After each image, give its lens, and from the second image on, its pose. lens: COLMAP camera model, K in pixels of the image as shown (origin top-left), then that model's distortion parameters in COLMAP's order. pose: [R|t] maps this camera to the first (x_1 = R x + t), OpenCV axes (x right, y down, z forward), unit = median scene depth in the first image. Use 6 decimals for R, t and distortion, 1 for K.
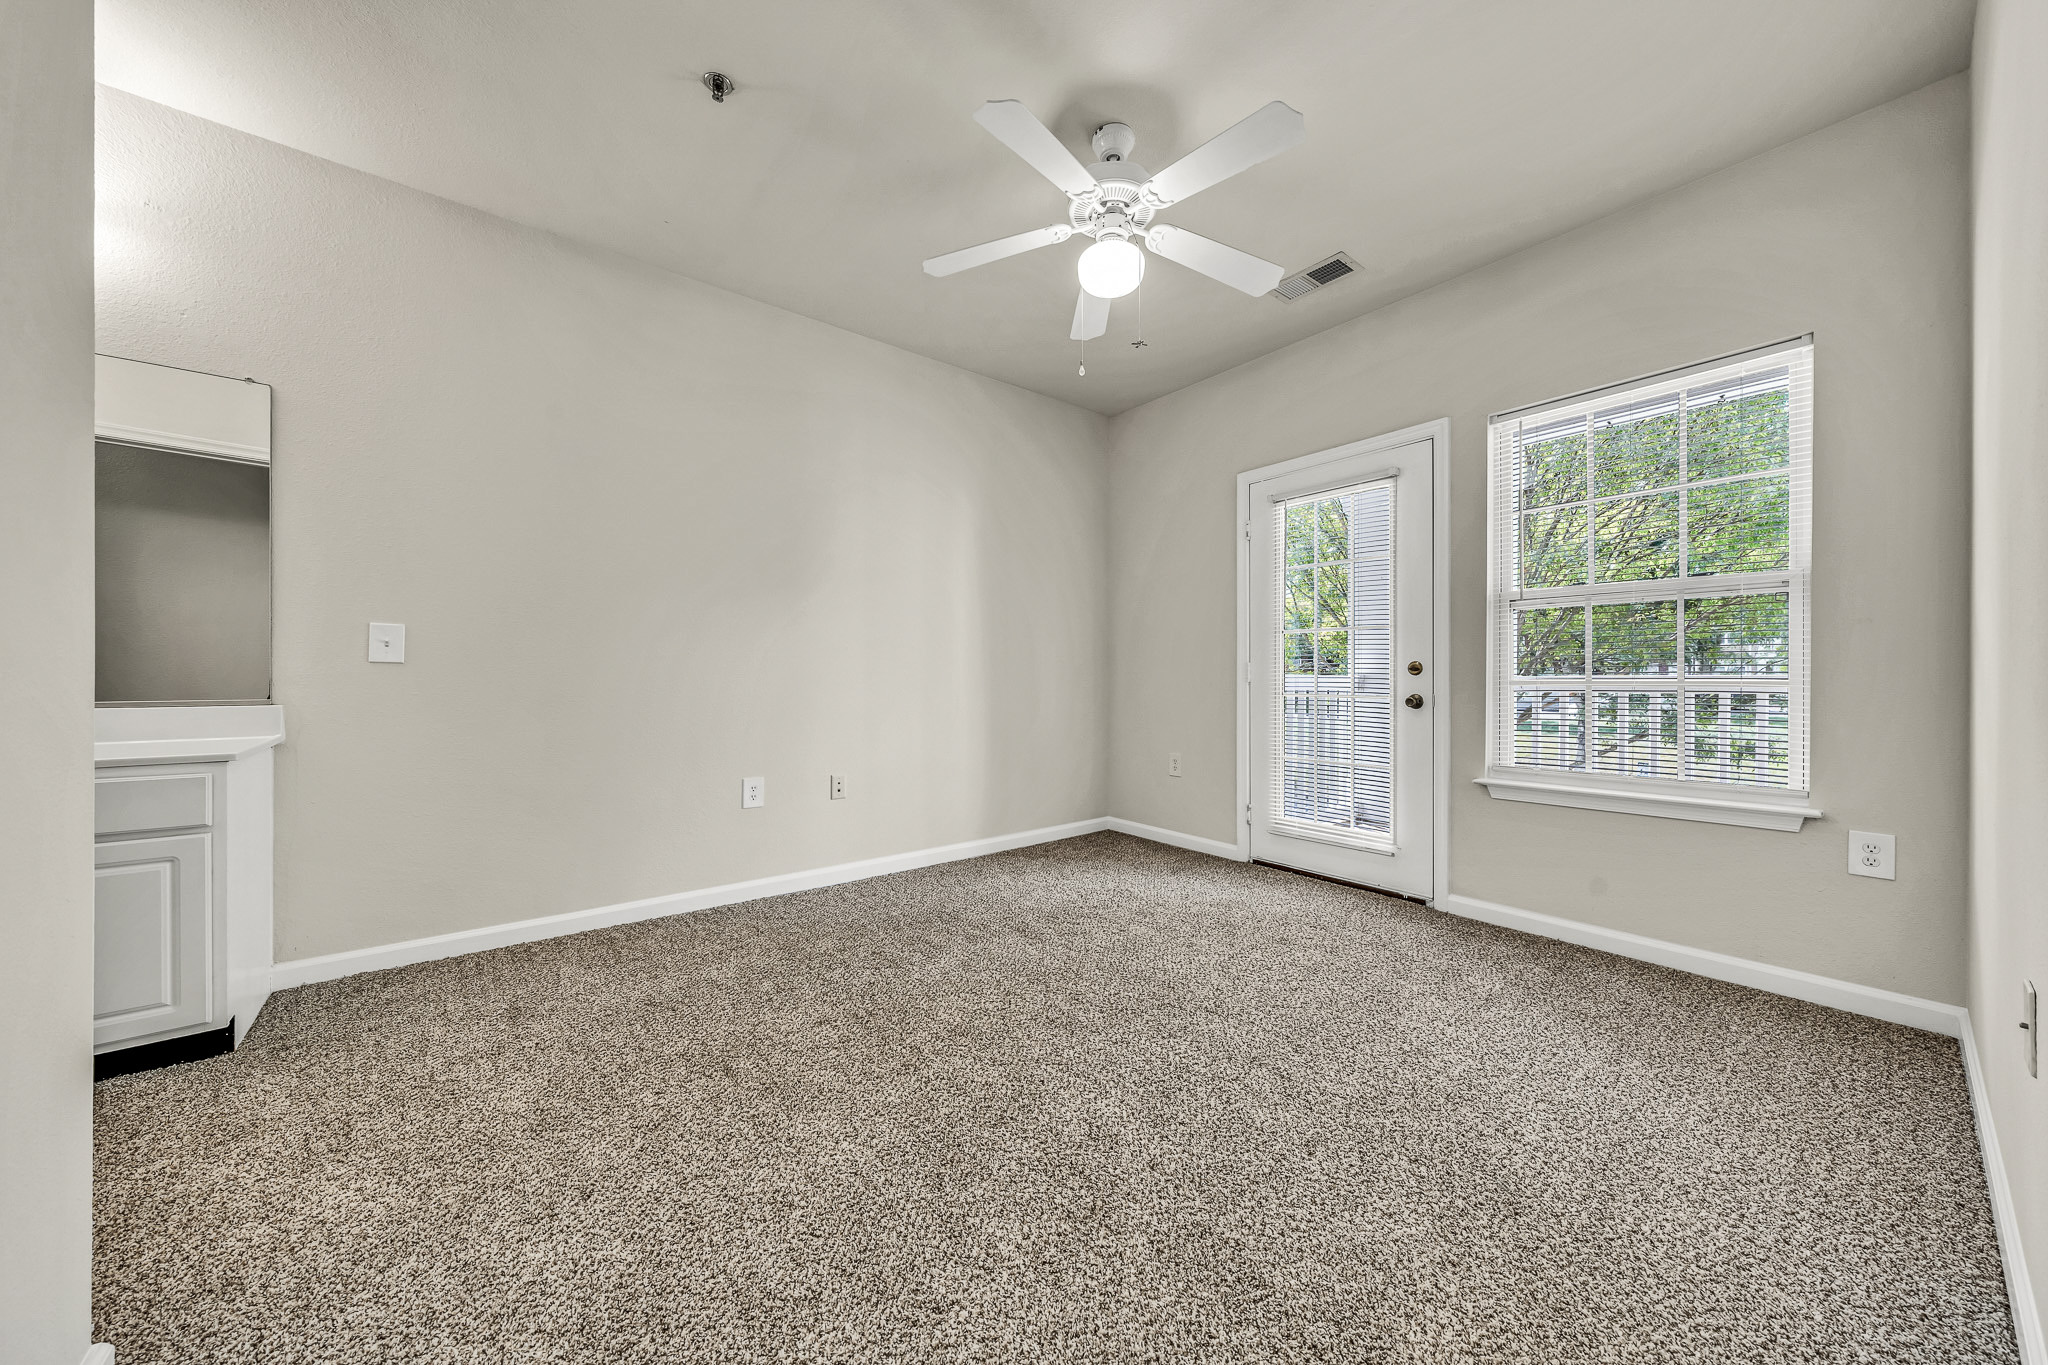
lens RADIAL K [[692.6, 0, 1029.9], [0, 692.6, 678.7], [0, 0, 1]] dist [0.000478, -0.000081]
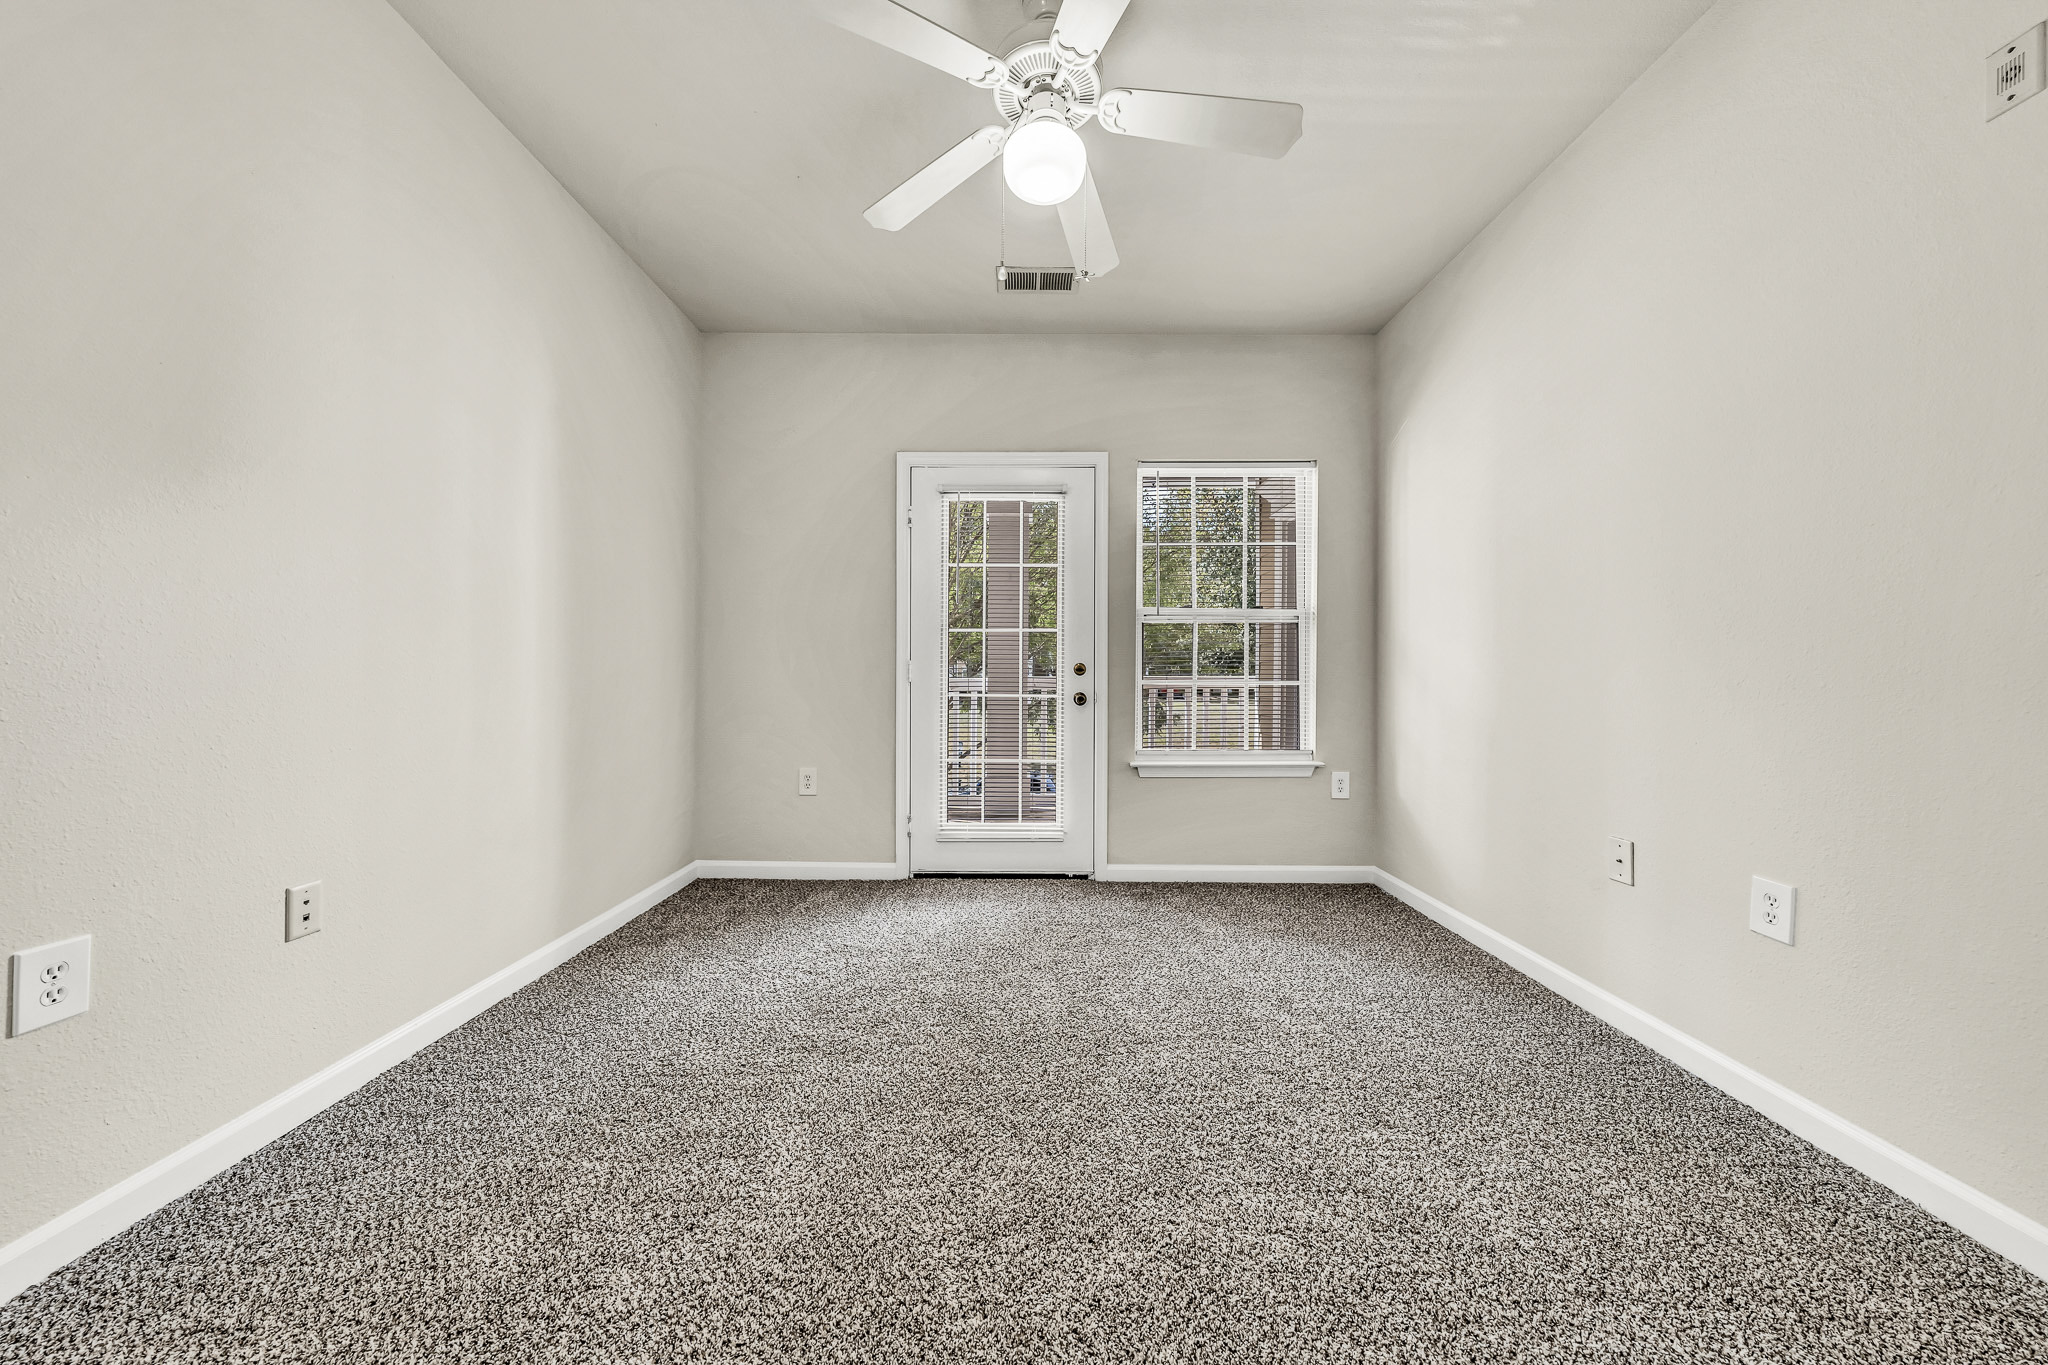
lens RADIAL K [[692.6, 0, 1029.9], [0, 692.6, 678.7], [0, 0, 1]] dist [0.000478, -0.000081]
pose [[0.629176, 0.000316, 0.777263, -0.372750], [-0.001424, 0.999999, 0.000747, -0.000291], [-0.777261, -0.001577, 0.629176, 0.372329]]
